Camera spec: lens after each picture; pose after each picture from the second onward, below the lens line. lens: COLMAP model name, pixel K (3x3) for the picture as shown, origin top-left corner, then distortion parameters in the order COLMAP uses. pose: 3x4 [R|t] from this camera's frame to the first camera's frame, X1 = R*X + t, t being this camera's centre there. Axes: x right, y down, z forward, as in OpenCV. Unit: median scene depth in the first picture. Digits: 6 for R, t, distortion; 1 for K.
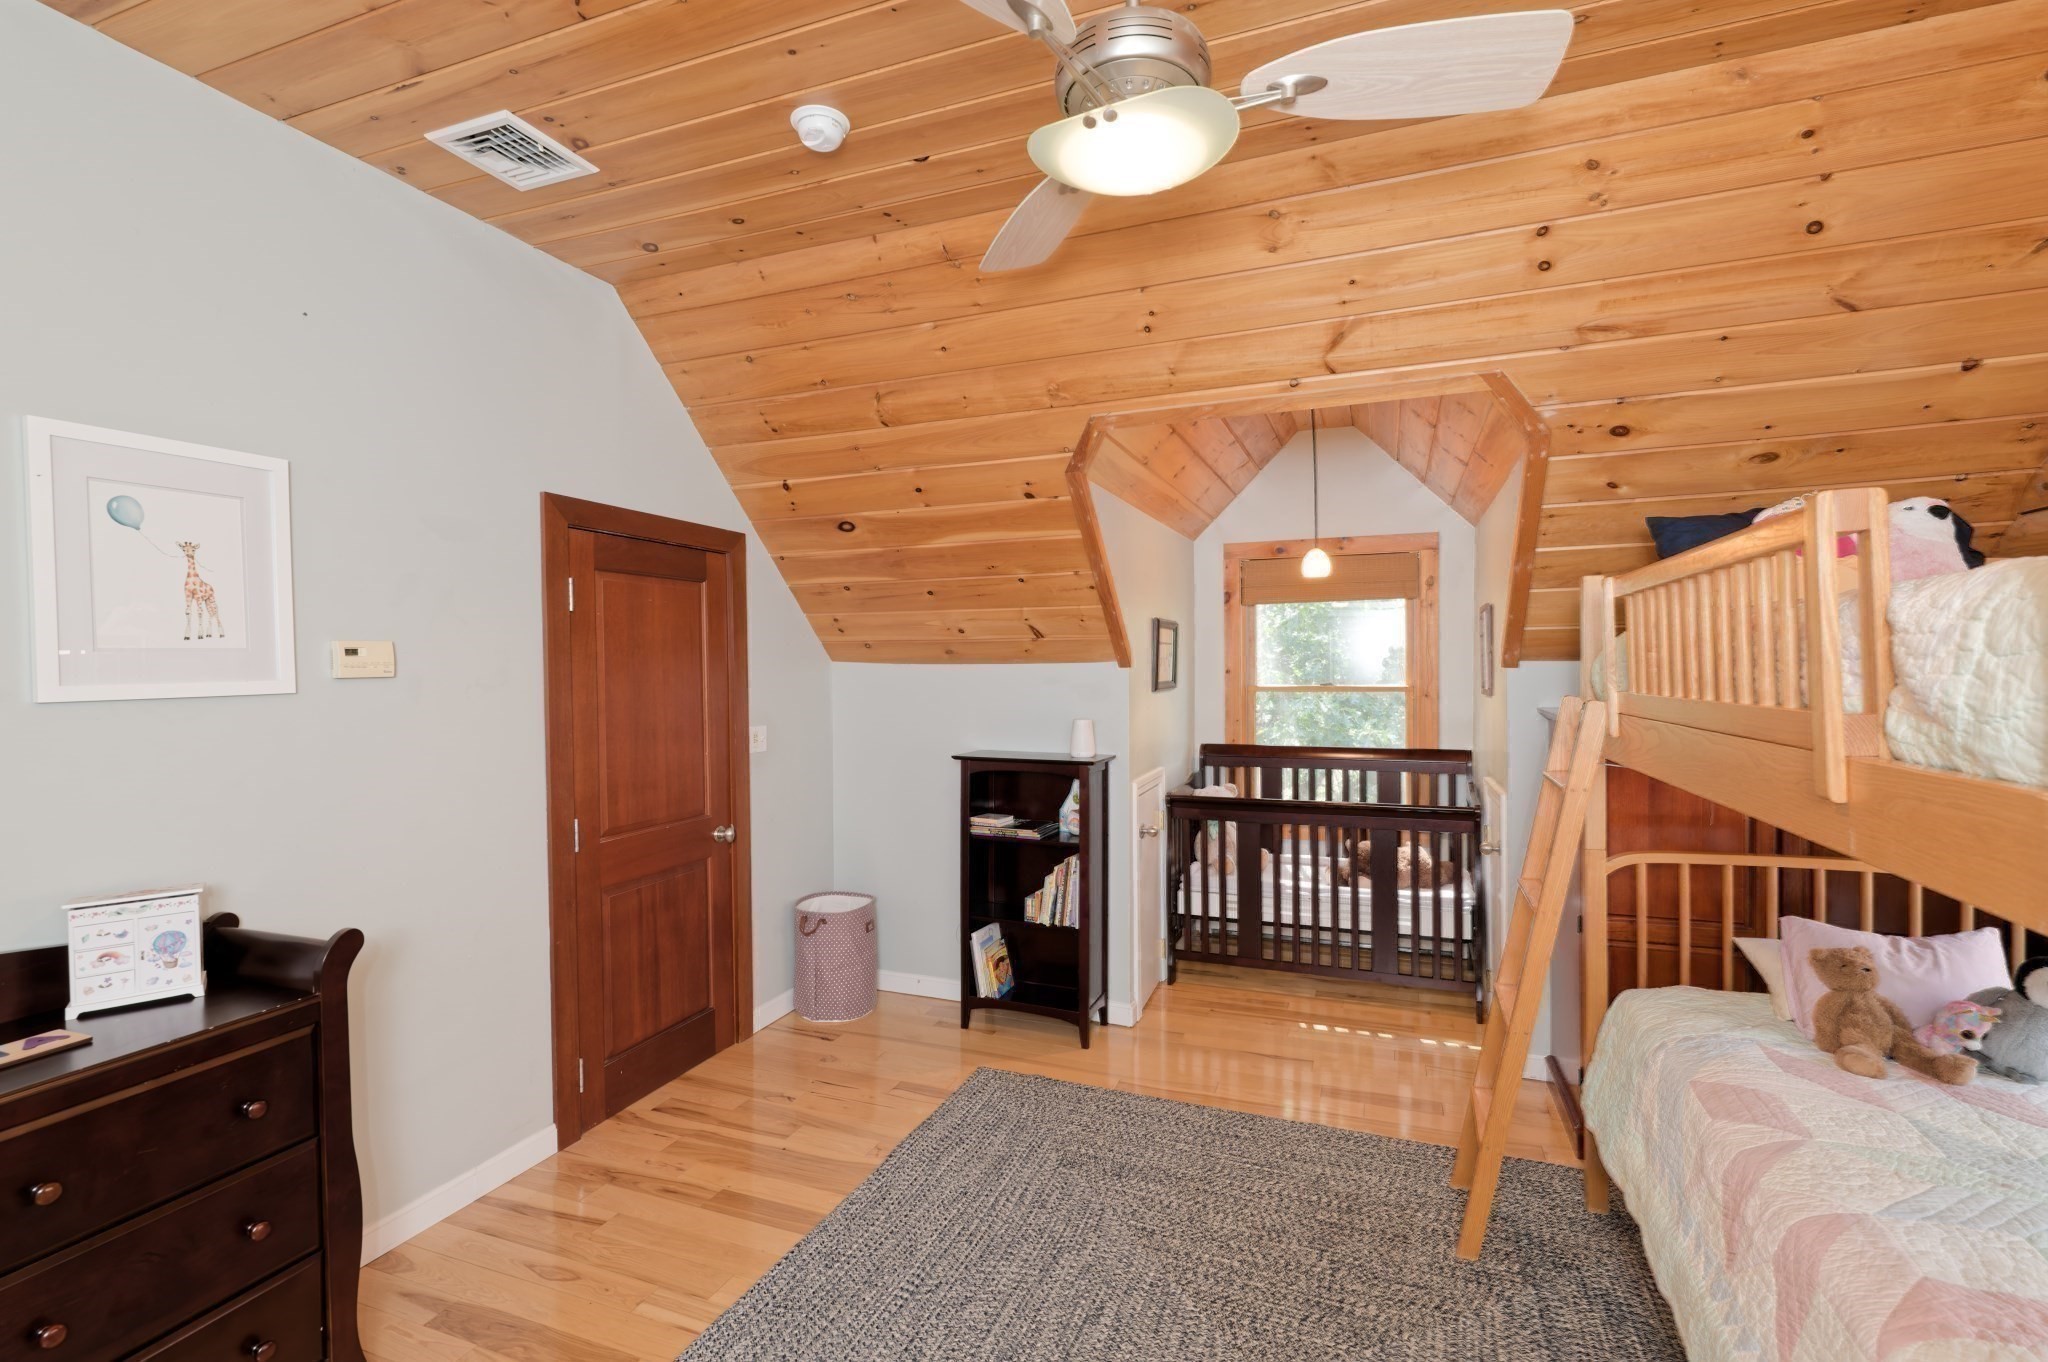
lens RADIAL K [[921.2, 0, 1024.9], [0, 921.2, 705.0], [0, 0, 1]] dist [0.002494, -0.000373]
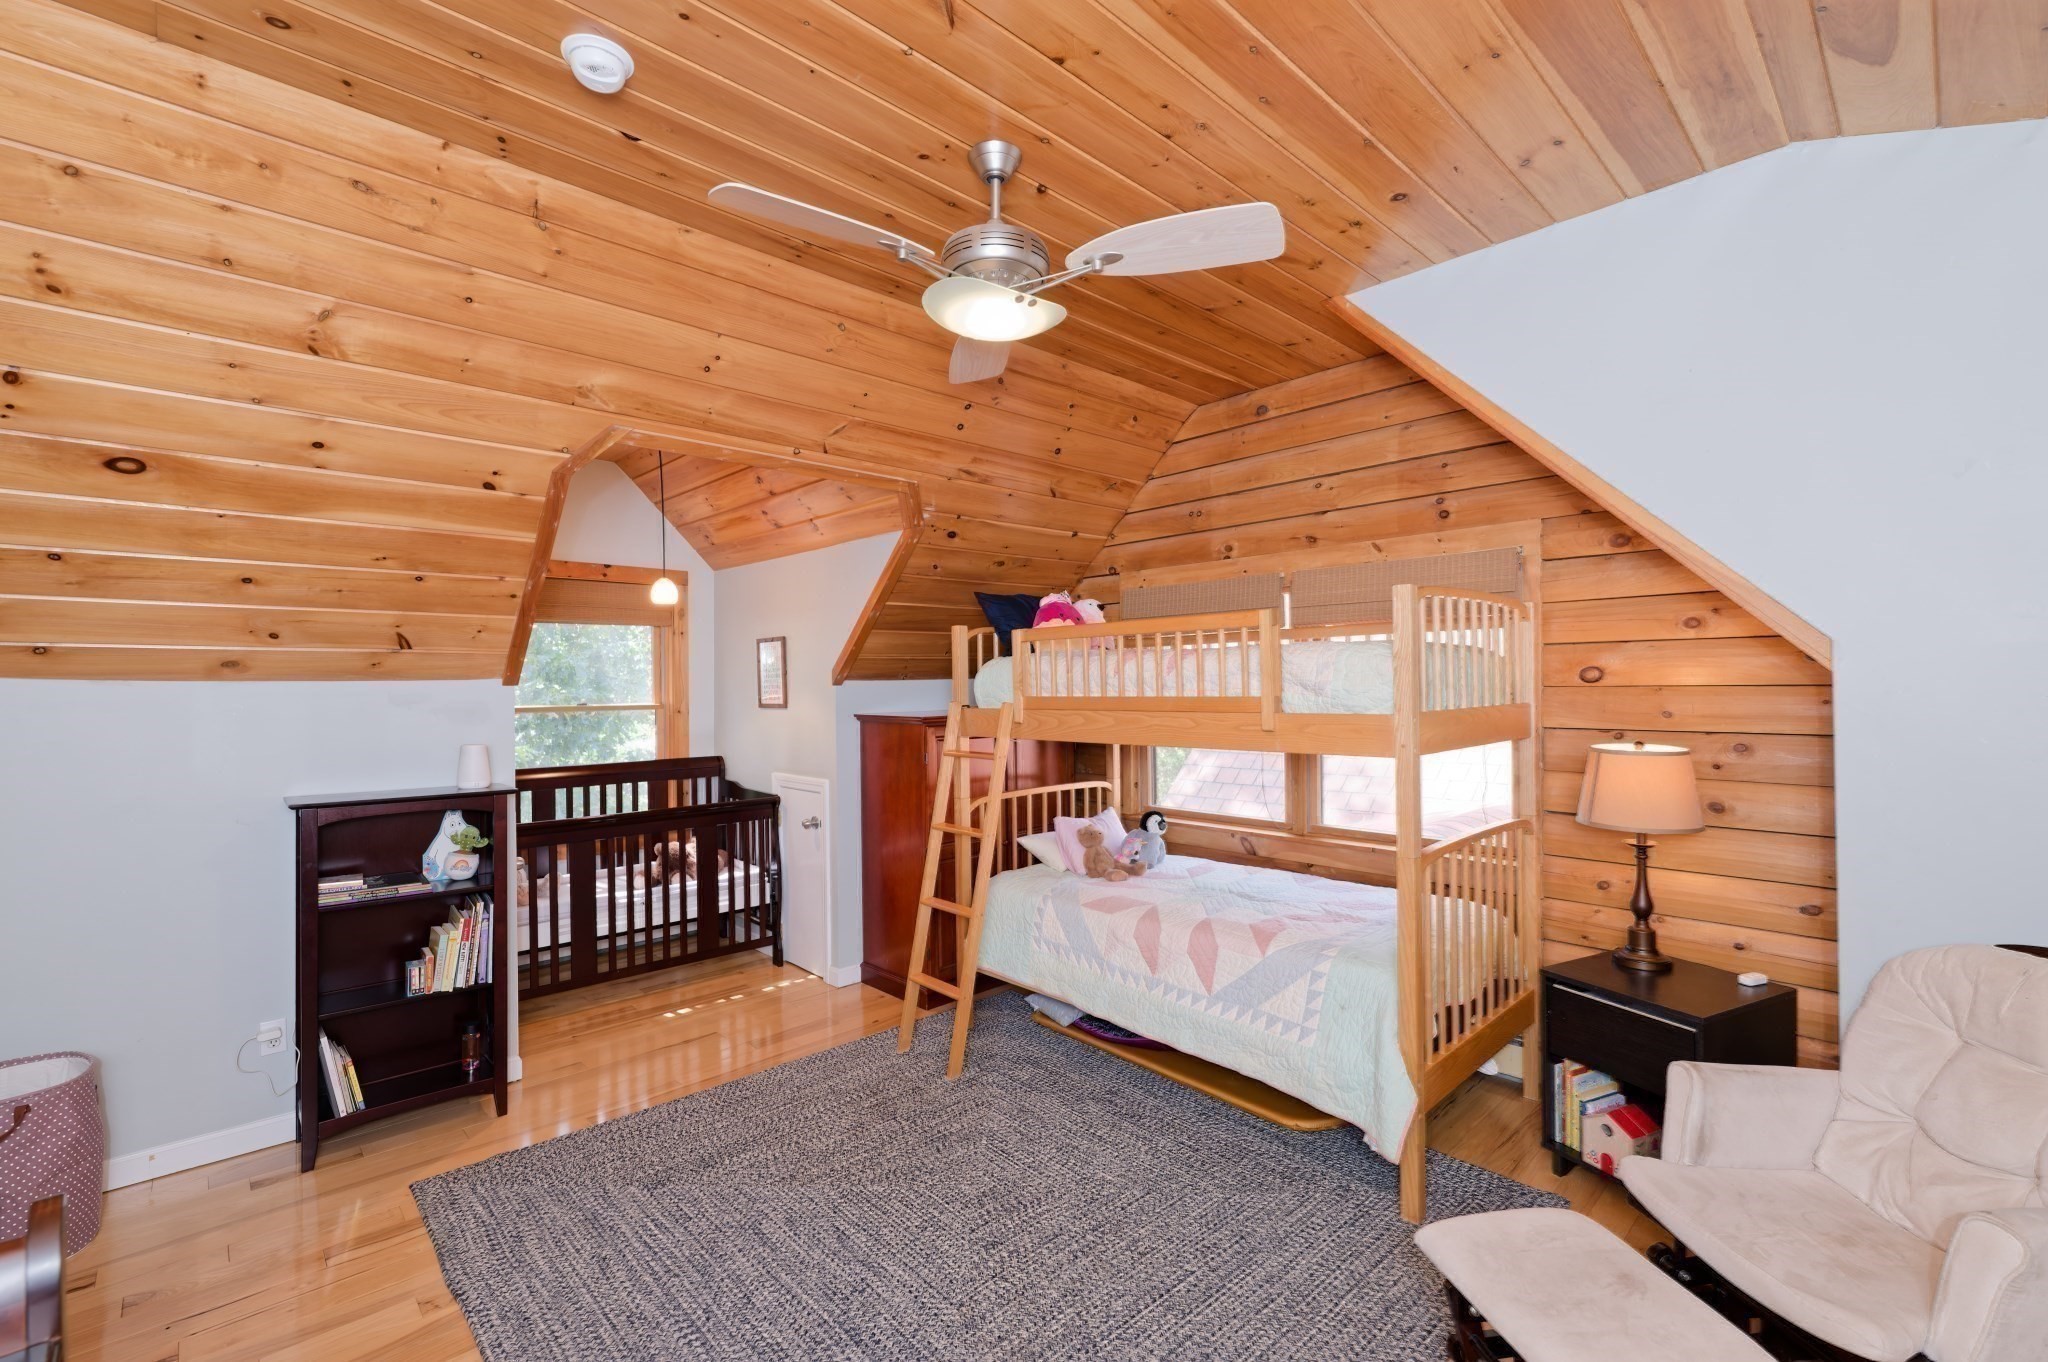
lens RADIAL K [[901.0, 0, 1025.3], [0, 901.0, 723.4], [0, 0, 1]] dist [-0.002199, -0.000796]
pose [[0.421755, -0.035792, 0.906003, -0.465981], [0.042392, 0.998906, 0.019728, 0.000741], [-0.905718, 0.030087, 0.422811, 0.158672]]
